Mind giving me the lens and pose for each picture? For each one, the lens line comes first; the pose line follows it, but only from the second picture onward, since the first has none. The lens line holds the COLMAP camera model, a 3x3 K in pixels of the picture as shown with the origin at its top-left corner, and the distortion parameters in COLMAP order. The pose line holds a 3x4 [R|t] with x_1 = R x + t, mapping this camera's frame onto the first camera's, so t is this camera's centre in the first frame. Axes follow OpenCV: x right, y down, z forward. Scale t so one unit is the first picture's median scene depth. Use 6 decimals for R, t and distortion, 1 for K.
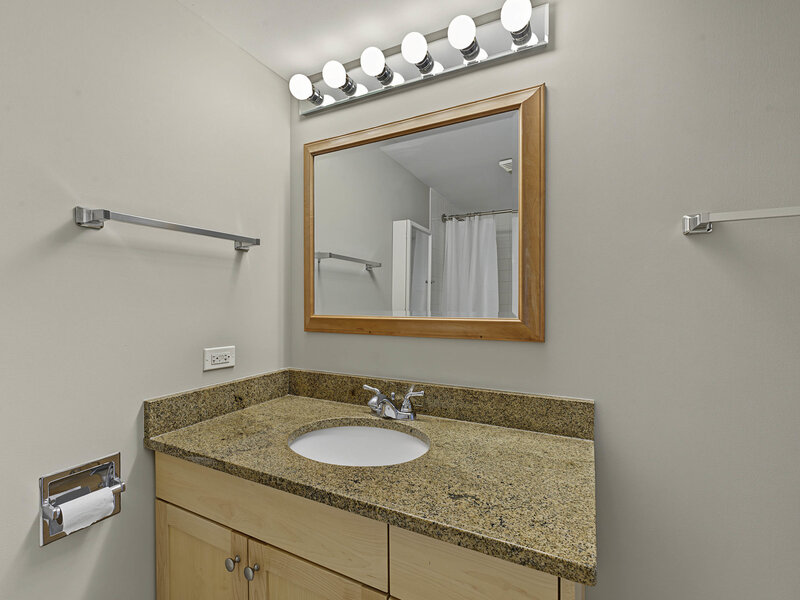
lens RADIAL K [[368.4, 0, 400.1], [0, 368.4, 302.7], [0, 0, 1]] dist [-0.002100, -0.000107]
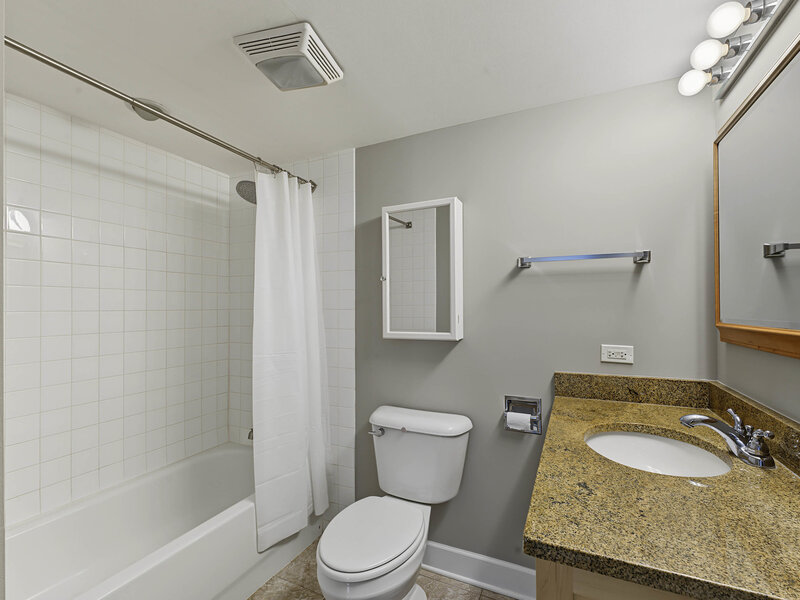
lens RADIAL K [[368.4, 0, 400.1], [0, 368.4, 302.7], [0, 0, 1]] dist [-0.002100, -0.000107]
pose [[0.036345, -0.017777, -0.999181, 0.735894], [0.002241, 0.999841, -0.017707, -0.001092], [0.999337, -0.001595, 0.036379, 0.244885]]
